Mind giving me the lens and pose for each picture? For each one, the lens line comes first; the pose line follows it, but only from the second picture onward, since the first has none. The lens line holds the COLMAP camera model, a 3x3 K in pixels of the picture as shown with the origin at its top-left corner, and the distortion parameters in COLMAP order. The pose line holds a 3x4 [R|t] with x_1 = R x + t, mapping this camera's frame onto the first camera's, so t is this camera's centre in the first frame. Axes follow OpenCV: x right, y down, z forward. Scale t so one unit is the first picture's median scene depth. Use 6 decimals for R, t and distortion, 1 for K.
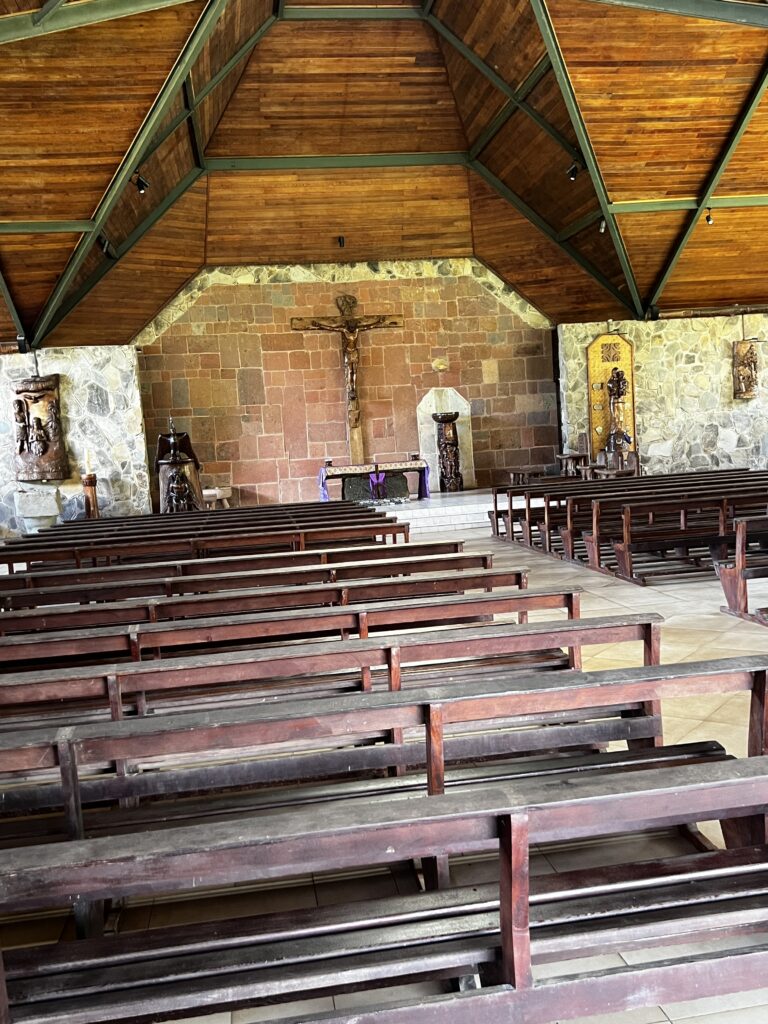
lens RADIAL K [[971.3, 0, 384.8], [0, 971.3, 530.9], [0, 0, 1]] dist [0.080065, 0.000000]
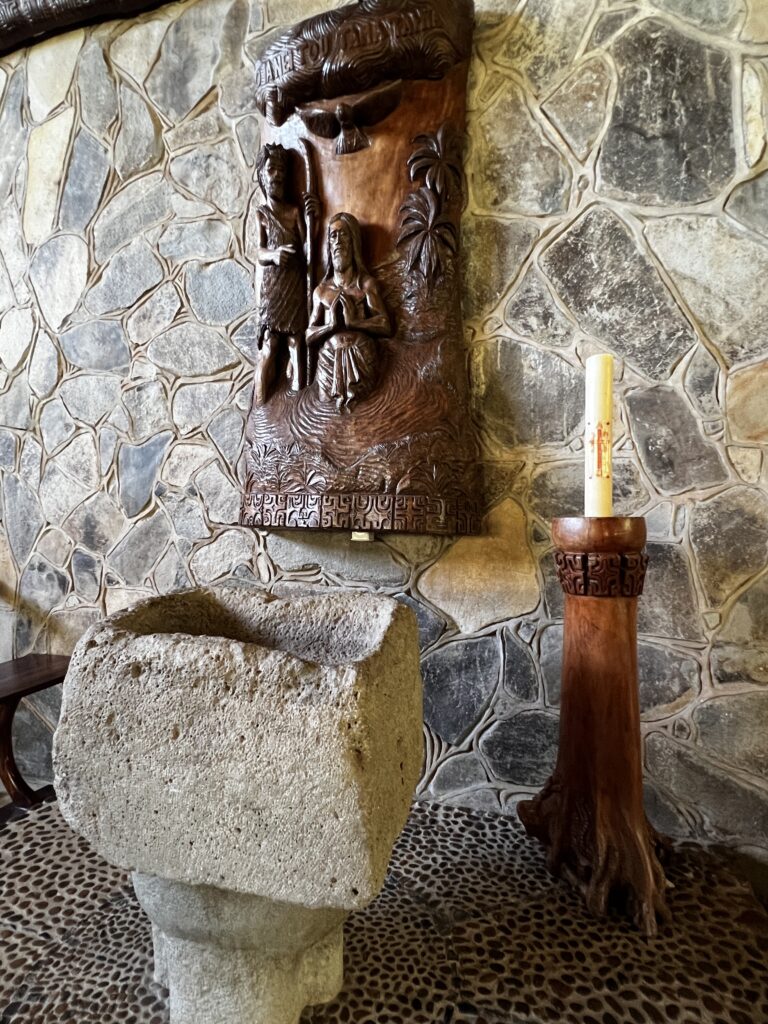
lens RADIAL K [[567.2, 0, 362.4], [0, 567.2, 510.1], [0, 0, 1]] dist [-0.004704, -0.000960]
pose [[0.885588, 0.056152, -0.461064, -0.270721], [-0.093531, 0.993890, -0.058606, -0.045895], [0.454956, 0.095025, 0.885429, 0.827789]]
